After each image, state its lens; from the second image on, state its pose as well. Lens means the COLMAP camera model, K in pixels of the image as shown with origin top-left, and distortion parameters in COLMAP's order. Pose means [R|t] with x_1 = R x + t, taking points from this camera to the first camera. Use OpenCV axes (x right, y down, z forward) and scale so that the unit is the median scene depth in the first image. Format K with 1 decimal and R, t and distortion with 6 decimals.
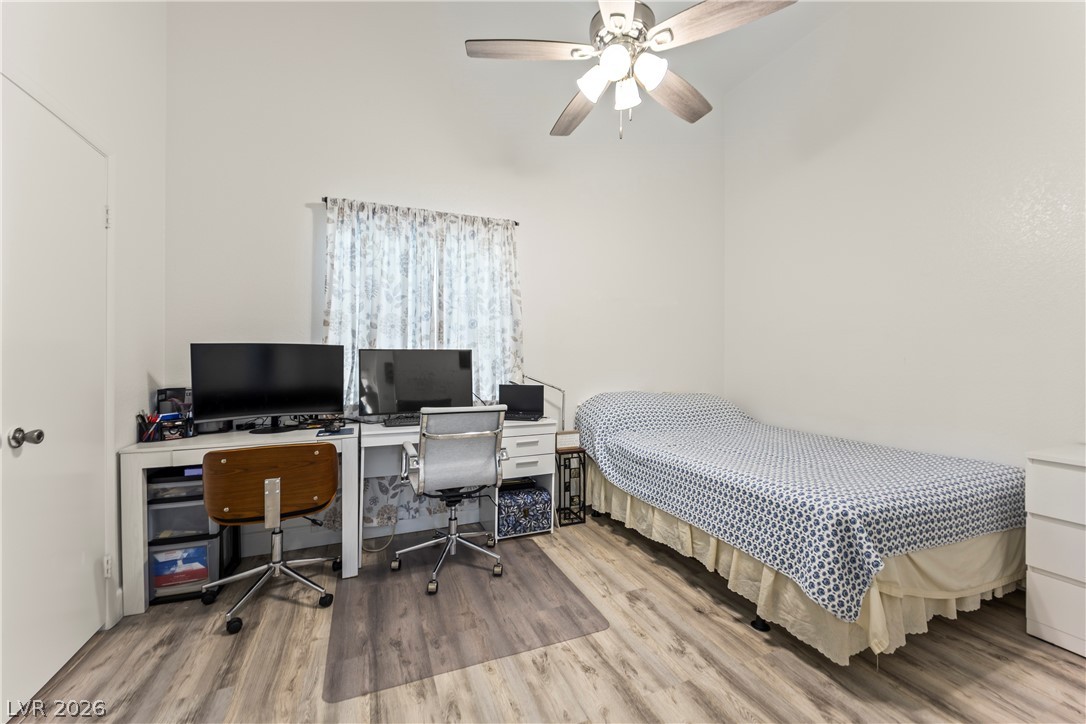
lens RADIAL K [[433.5, 0, 542.8], [0, 433.5, 360.5], [0, 0, 1]] dist [0.029110, -0.015831]
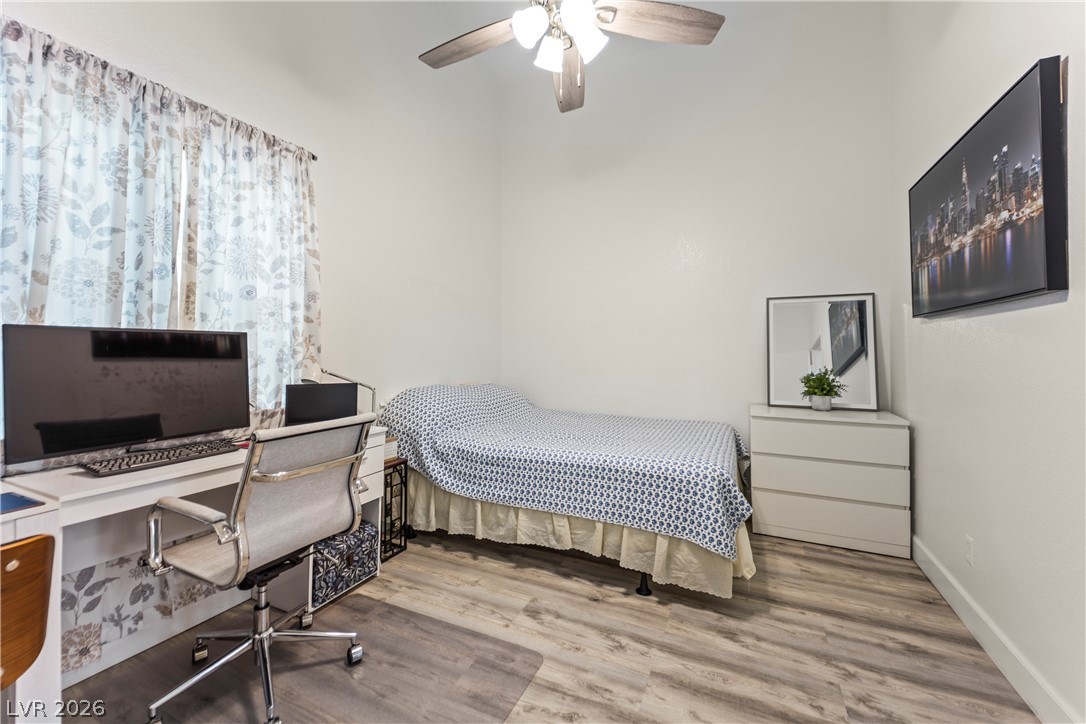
lens RADIAL K [[438.9, 0, 553.2], [0, 438.9, 348.7], [0, 0, 1]] dist [0.029505, -0.015150]
pose [[0.739341, 0.005541, 0.673308, -0.290115], [-0.002909, 0.999983, -0.005034, 0.001234], [-0.673325, 0.001763, 0.739345, 0.226650]]
